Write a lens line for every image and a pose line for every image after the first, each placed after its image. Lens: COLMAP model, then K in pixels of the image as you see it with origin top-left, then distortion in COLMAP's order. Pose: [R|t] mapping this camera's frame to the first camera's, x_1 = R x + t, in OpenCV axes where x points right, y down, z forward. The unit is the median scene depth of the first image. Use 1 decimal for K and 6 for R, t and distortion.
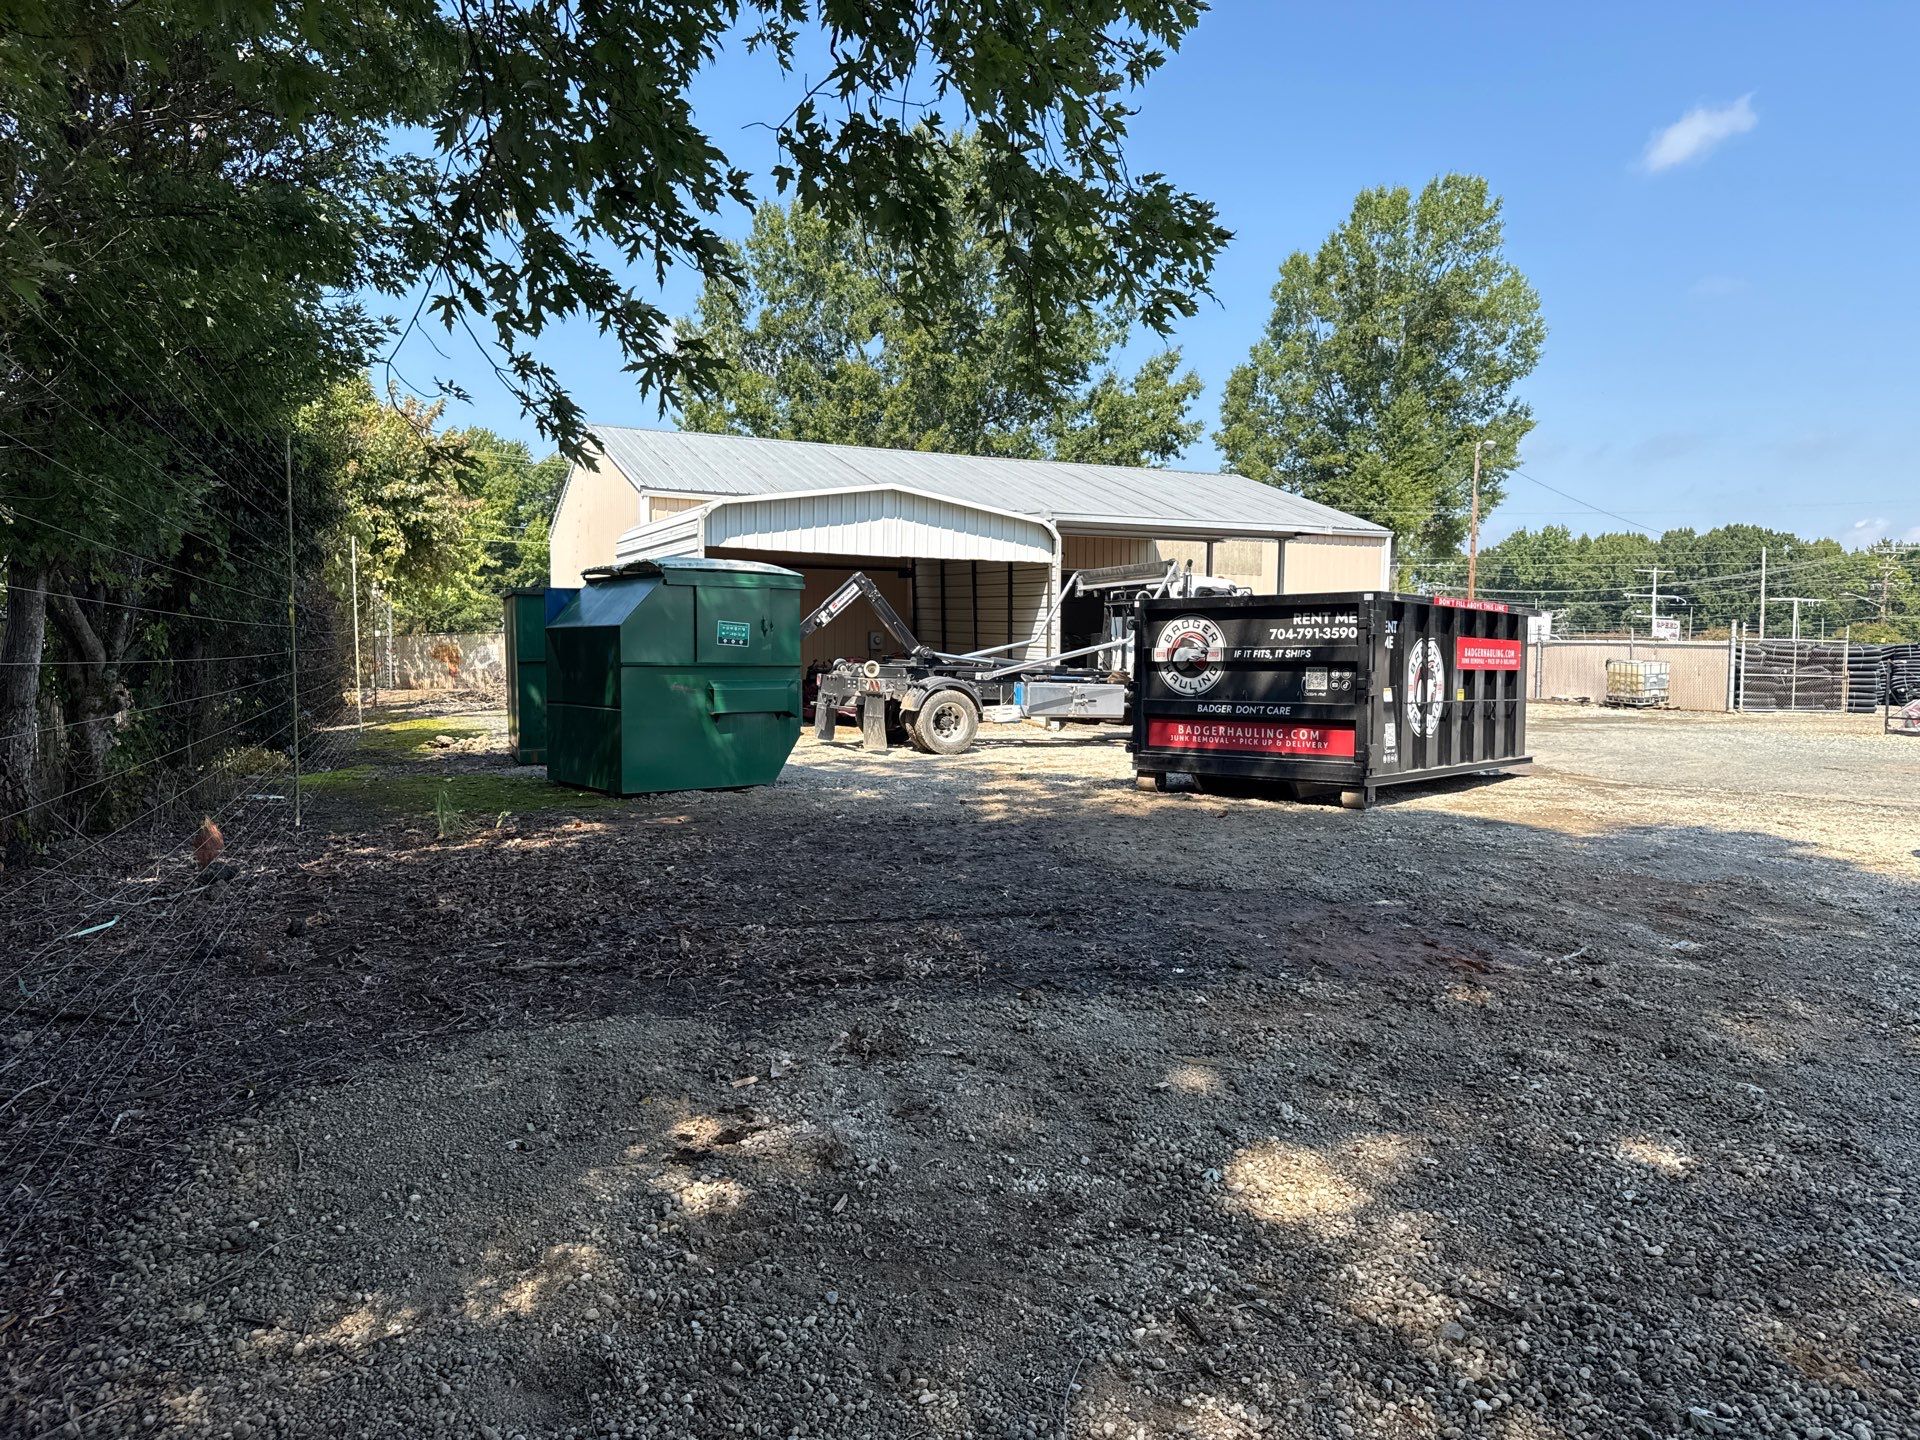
lens RADIAL K [[1379.2, 0, 932.5], [0, 1379.2, 755.0], [0, 0, 1]] dist [0.118070, -0.004008]
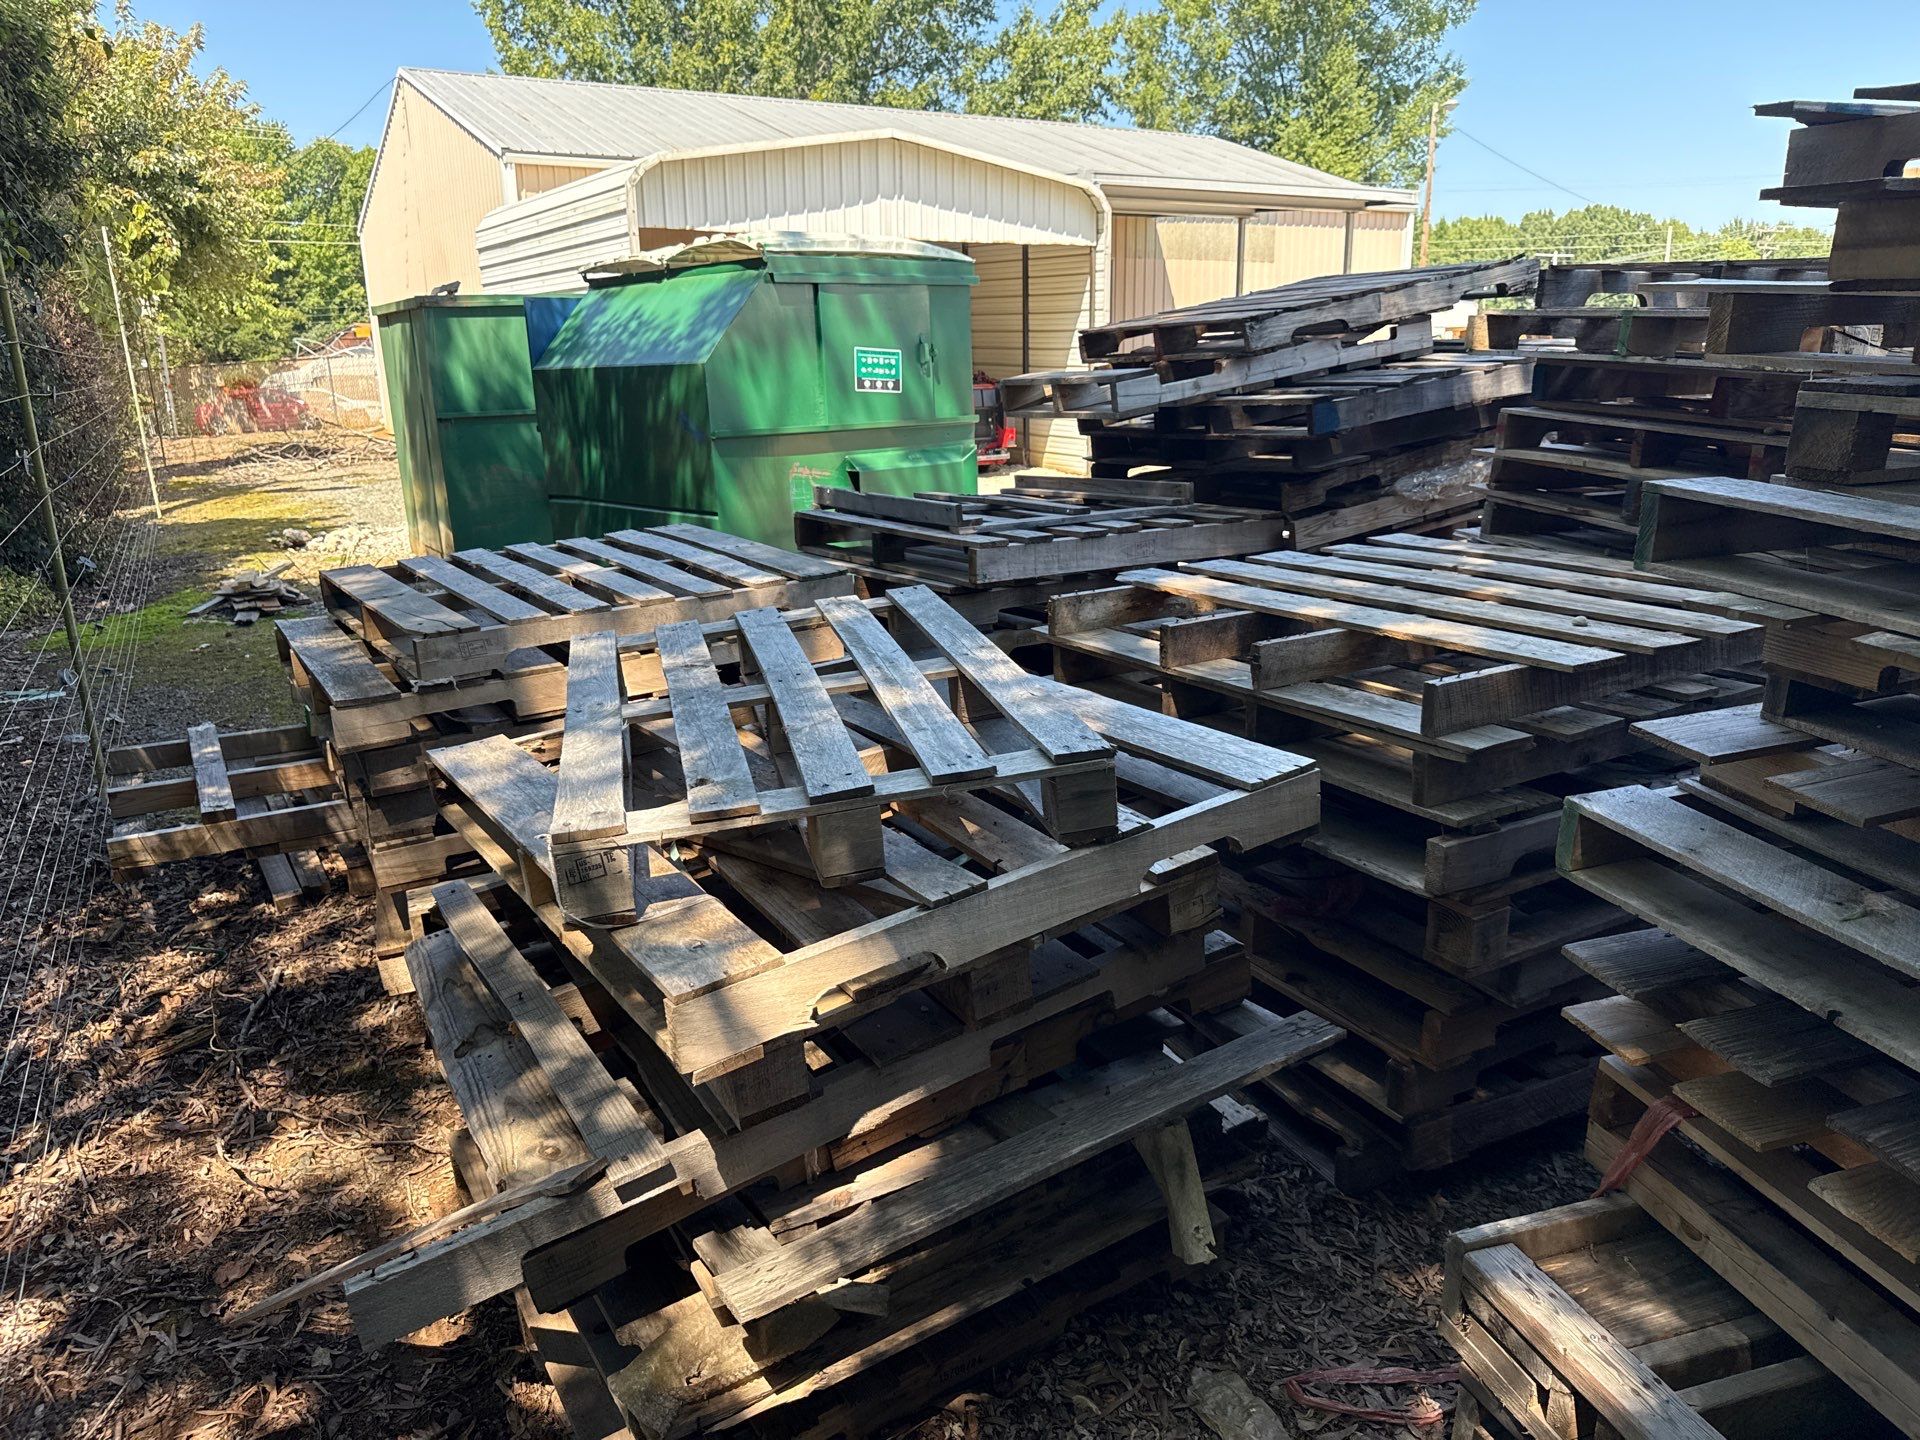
lens RADIAL K [[1401.7, 0, 898.3], [0, 1401.7, 729.6], [0, 0, 1]] dist [0.002164, 0.036484]
pose [[0.992460, -0.057392, 0.108304, -0.060528], [0.036471, 0.981855, 0.186095, -0.014935], [-0.117019, -0.180741, 0.976544, 0.123096]]
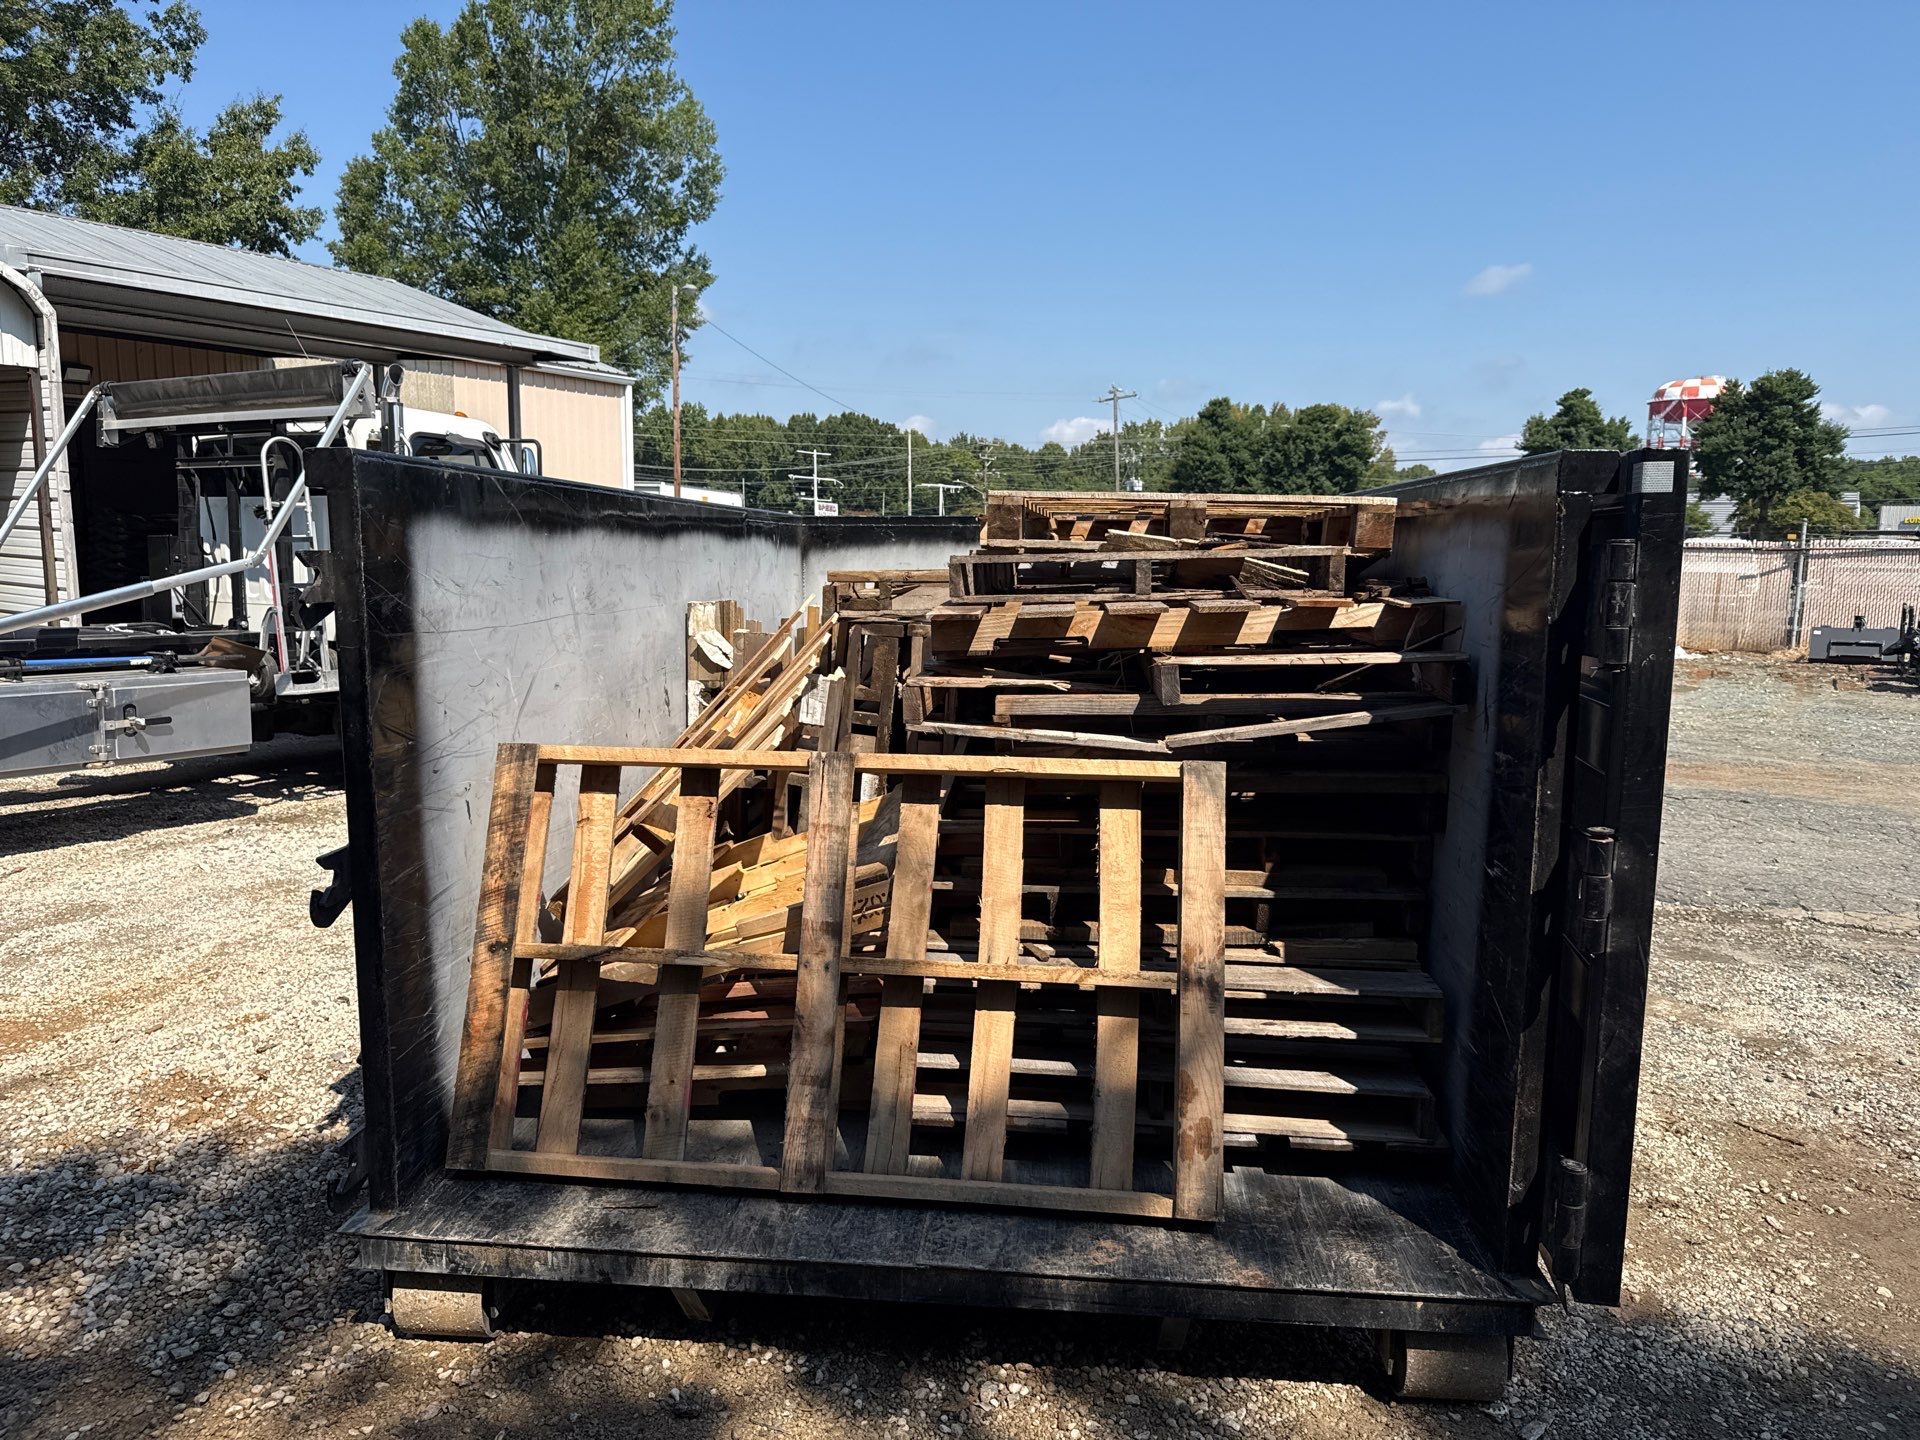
lens RADIAL K [[1379.7, 0, 960.0], [0, 1379.7, 720.0], [0, 0, 1]] dist [-0.025577, -0.004164]
pose [[0.807924, -0.080309, 0.583789, 0.032432], [0.040985, 0.995929, 0.080285, -0.026584], [-0.587860, -0.040937, 0.807926, 0.249400]]
